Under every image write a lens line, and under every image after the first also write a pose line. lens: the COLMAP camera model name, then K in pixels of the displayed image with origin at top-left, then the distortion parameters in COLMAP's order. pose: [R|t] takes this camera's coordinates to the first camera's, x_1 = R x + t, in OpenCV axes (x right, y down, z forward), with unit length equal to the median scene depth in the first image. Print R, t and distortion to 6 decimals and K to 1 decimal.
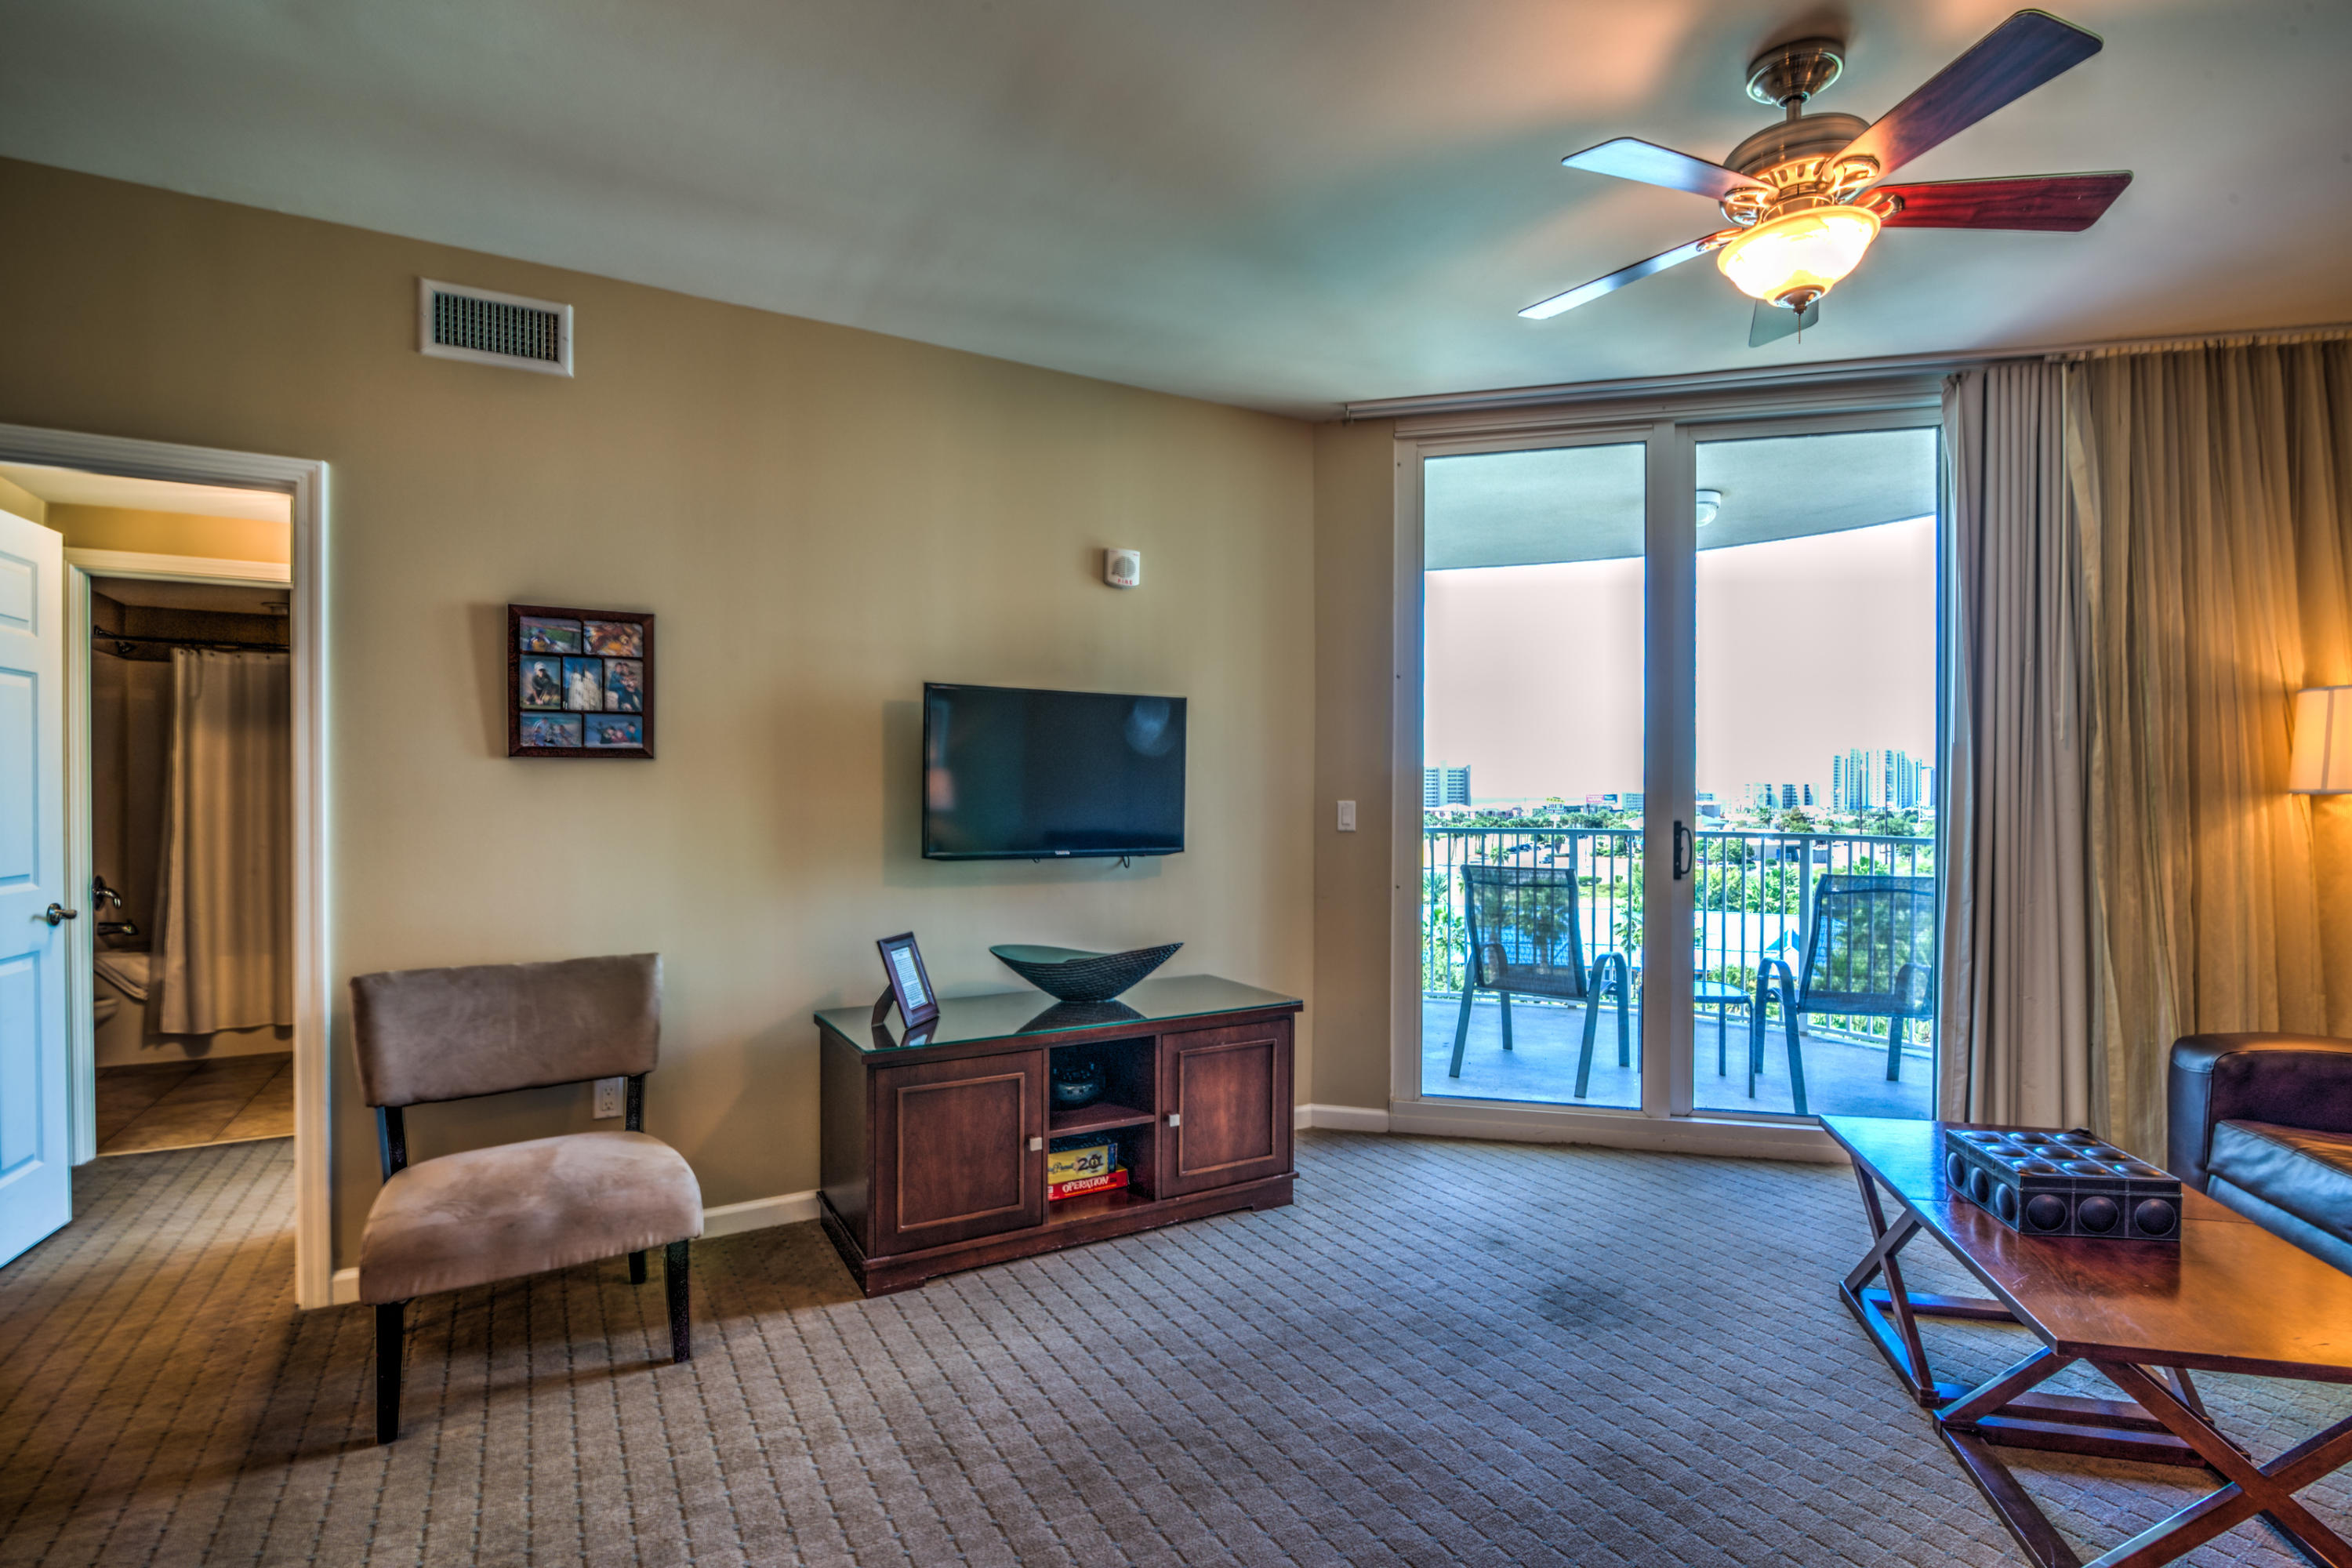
lens RADIAL K [[1114.3, 0, 1136.3], [0, 1114.3, 790.3], [0, 0, 1]] dist [-0.018119, 0.000648]
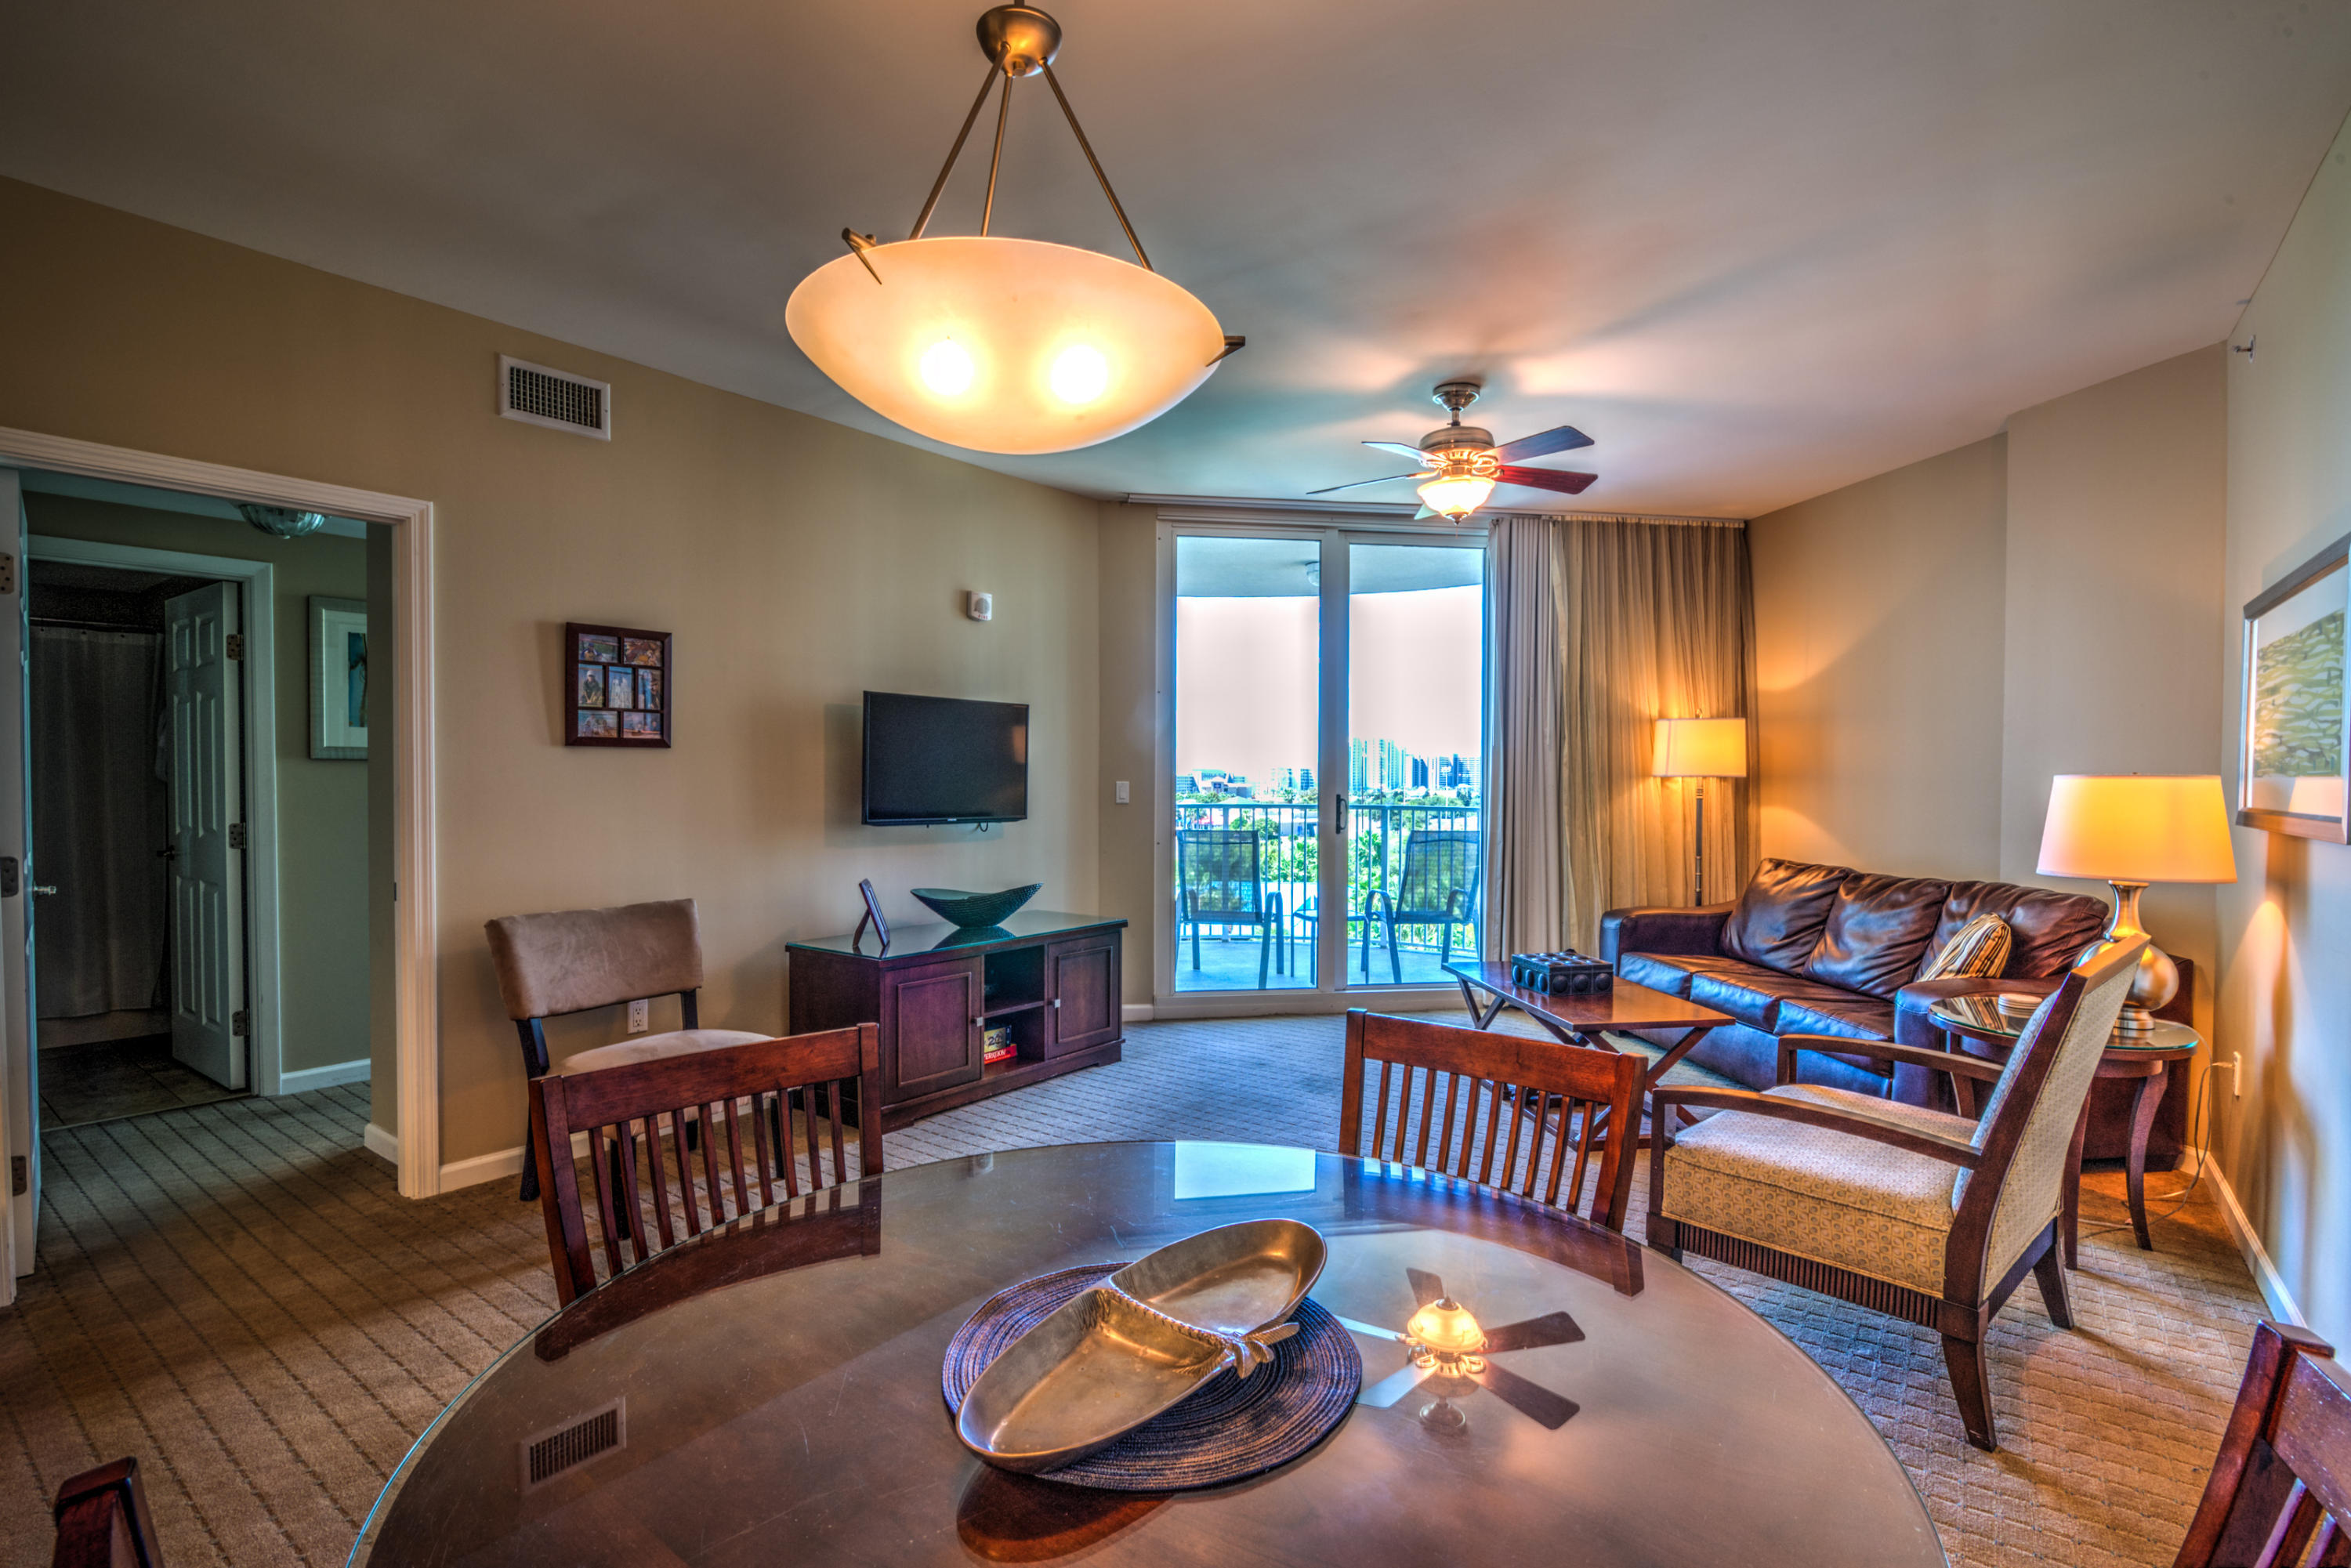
lens RADIAL K [[1146.0, 0, 1141.5], [0, 1146.0, 781.6], [0, 0, 1]] dist [-0.016456, -0.000036]
pose [[0.923377, 0.000230, 0.383894, -0.429787], [-0.003174, 0.999970, 0.007036, -0.000574], [-0.383881, -0.007716, 0.923350, -0.401782]]
